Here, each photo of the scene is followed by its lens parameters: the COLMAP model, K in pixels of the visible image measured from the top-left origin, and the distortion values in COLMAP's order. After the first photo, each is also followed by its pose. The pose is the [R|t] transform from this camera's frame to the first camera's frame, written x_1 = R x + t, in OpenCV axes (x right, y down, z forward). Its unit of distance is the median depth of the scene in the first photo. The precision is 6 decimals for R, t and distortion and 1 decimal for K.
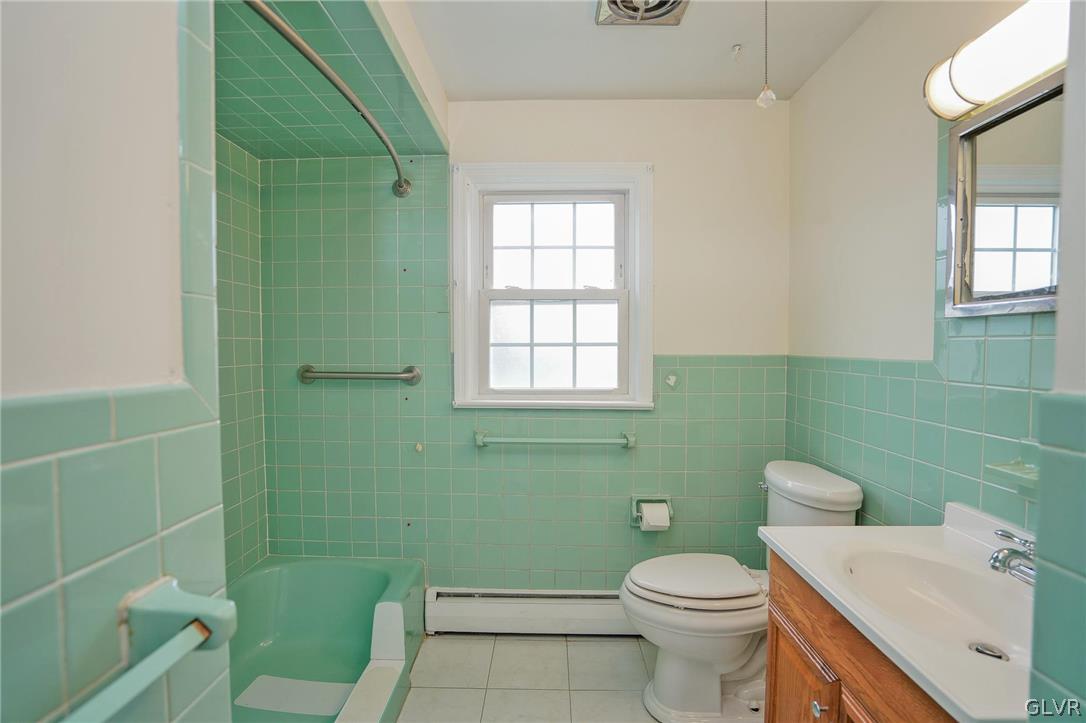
lens RADIAL K [[498.1, 0, 539.2], [0, 498.1, 366.3], [0, 0, 1]] dist [-0.050588, 0.017510]
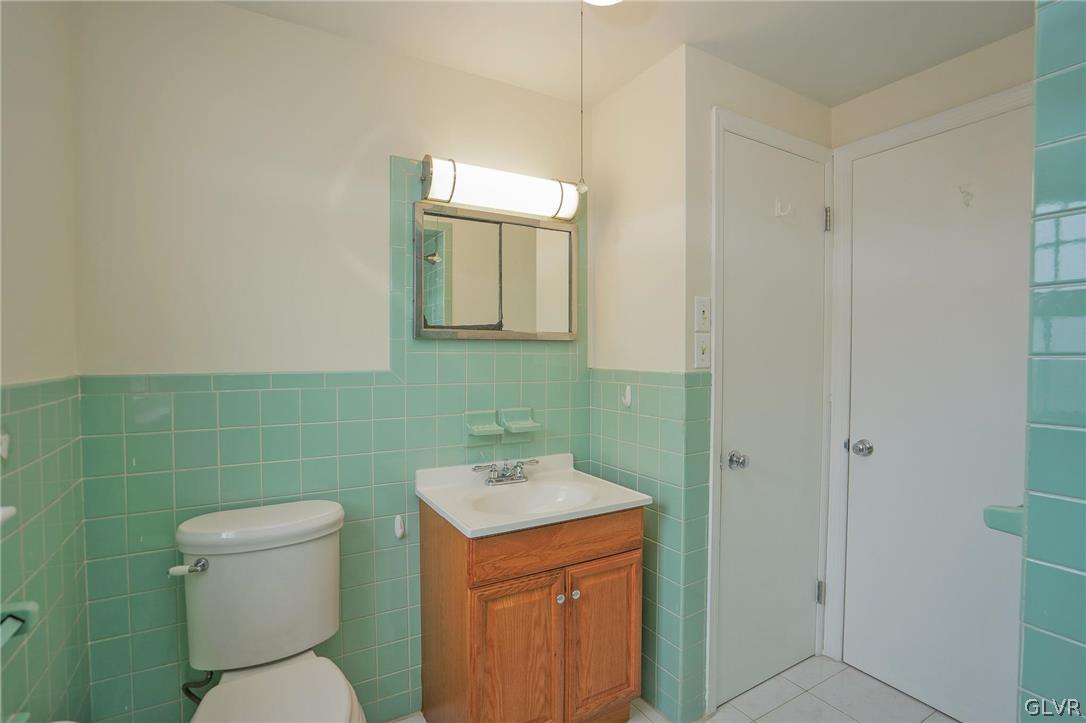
lens RADIAL K [[498.1, 0, 539.2], [0, 498.1, 366.3], [0, 0, 1]] dist [-0.050588, 0.017510]
pose [[-0.515977, -0.020154, 0.856365, -0.381281], [0.035812, 0.998342, 0.045072, -0.050679], [-0.855853, 0.053924, -0.514400, 1.015682]]
